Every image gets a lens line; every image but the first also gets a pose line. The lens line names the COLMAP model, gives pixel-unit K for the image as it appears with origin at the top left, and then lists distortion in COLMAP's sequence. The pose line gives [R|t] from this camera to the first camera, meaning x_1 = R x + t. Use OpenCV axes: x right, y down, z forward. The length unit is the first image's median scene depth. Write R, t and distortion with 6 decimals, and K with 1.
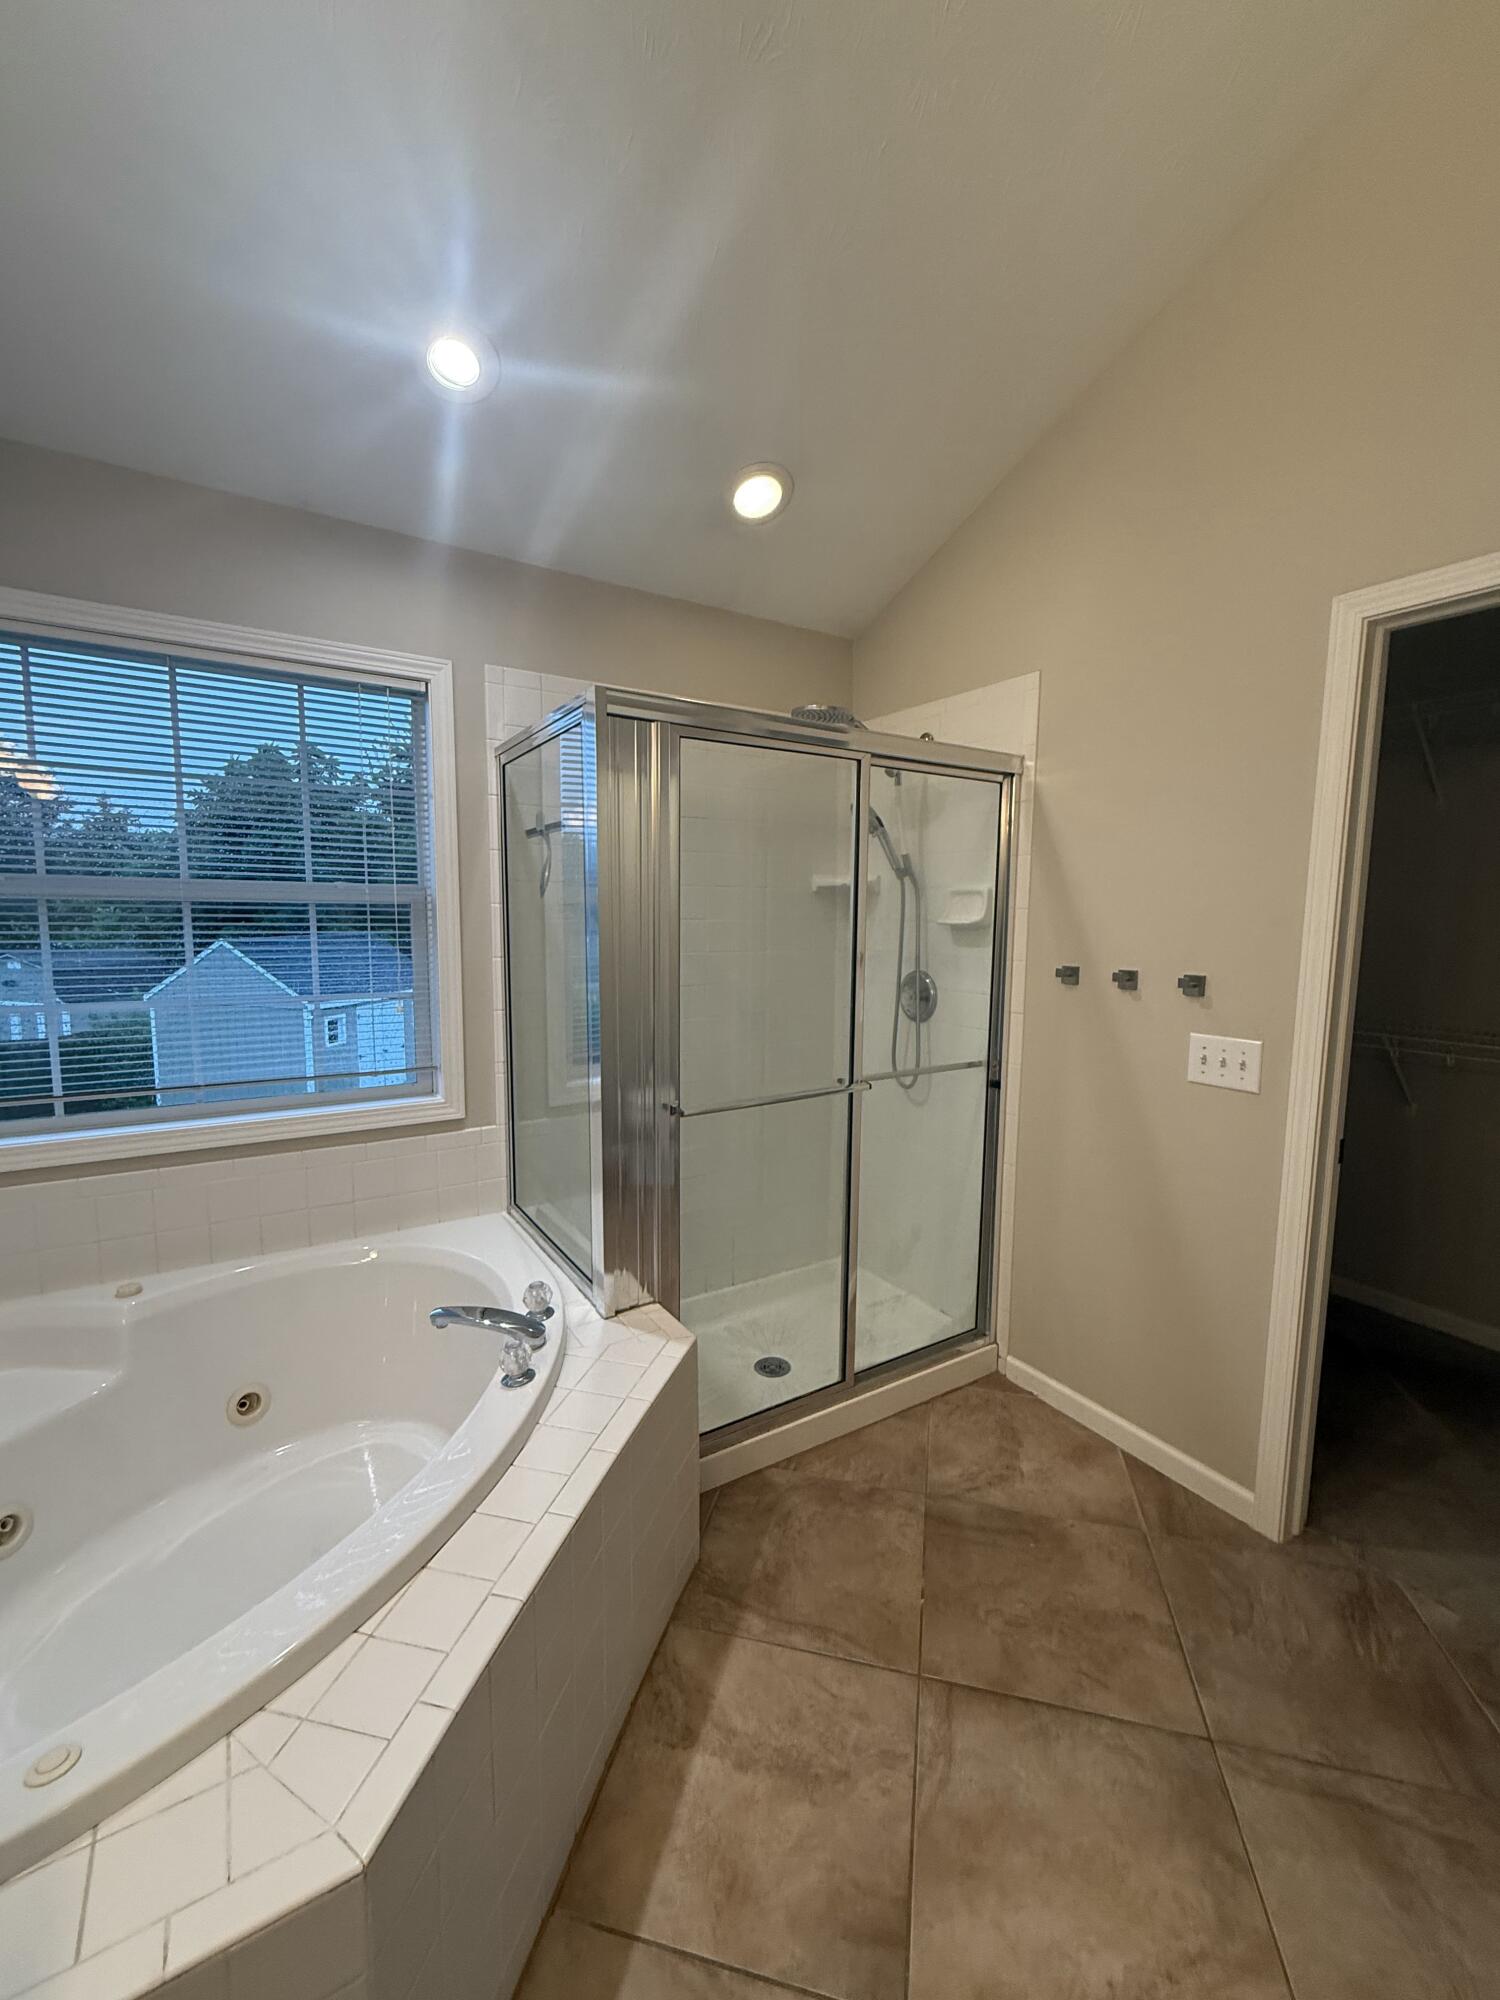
lens RADIAL K [[818.6, 0, 755.8], [0, 818.6, 1001.0], [0, 0, 1]] dist [0.000233, -0.000012]
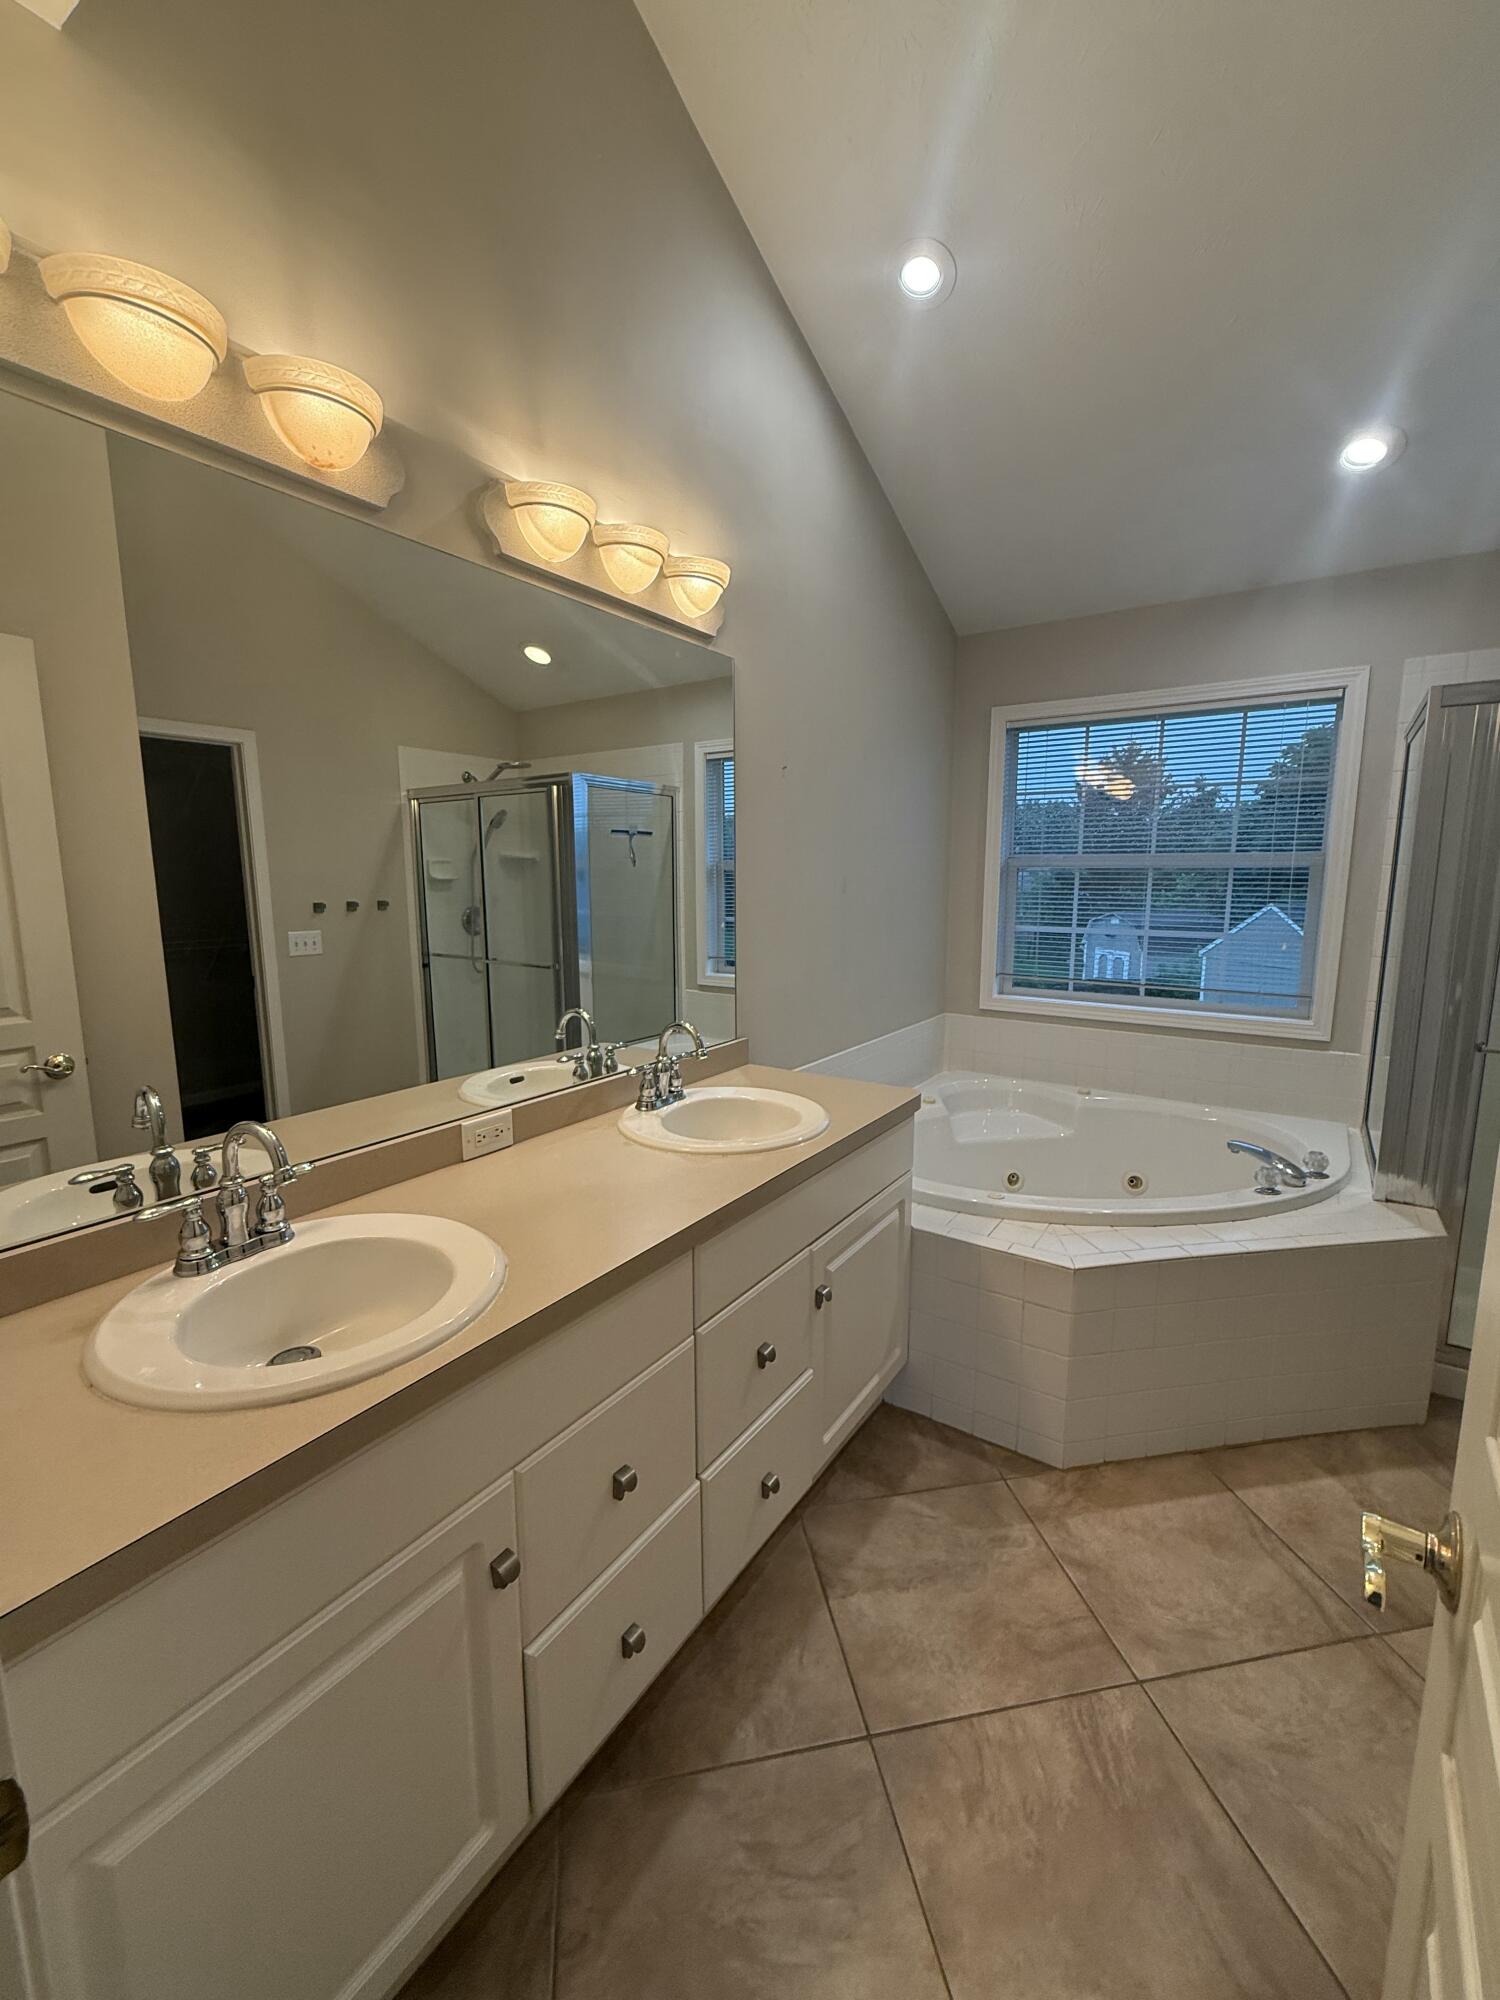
lens RADIAL K [[818.6, 0, 755.8], [0, 818.6, 1001.0], [0, 0, 1]] dist [0.000233, -0.000012]
pose [[0.401863, 0.128644, -0.906618, 0.429449], [-0.092041, 0.990743, 0.099783, 0.041449], [0.911062, 0.043347, 0.409984, -0.308213]]
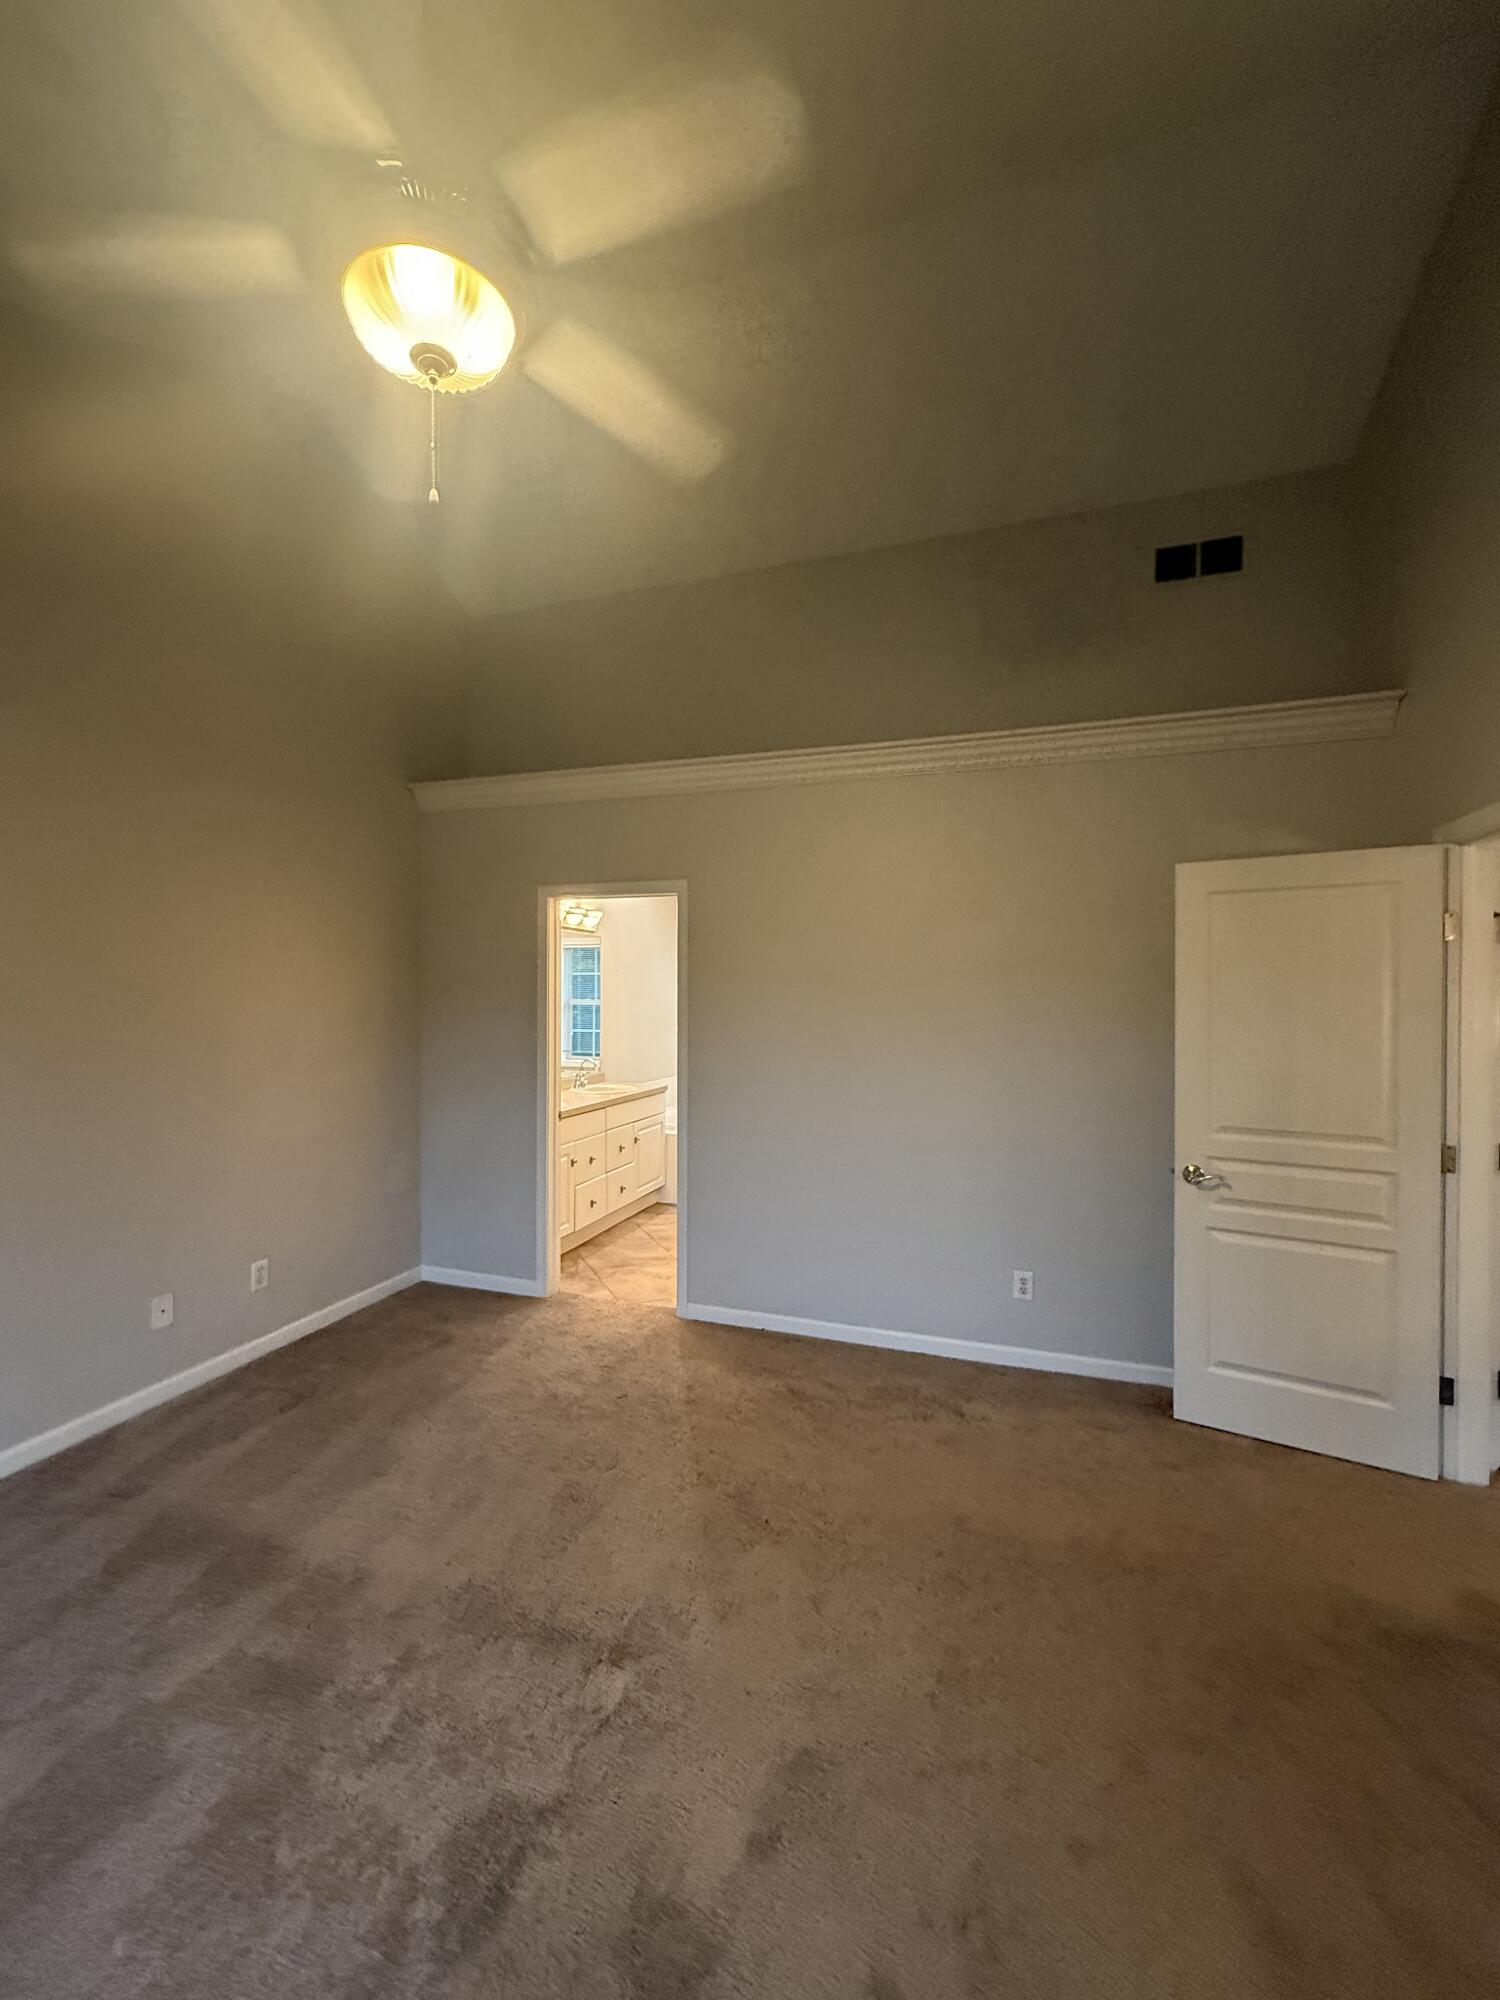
lens RADIAL K [[818.6, 0, 755.8], [0, 818.6, 1001.0], [0, 0, 1]] dist [0.000233, -0.000012]
pose [[0.629404, -0.003374, -0.777071, 2.816020], [-0.080771, 0.994290, -0.069739, 0.143902], [0.772869, 0.106658, 0.625537, -1.773837]]
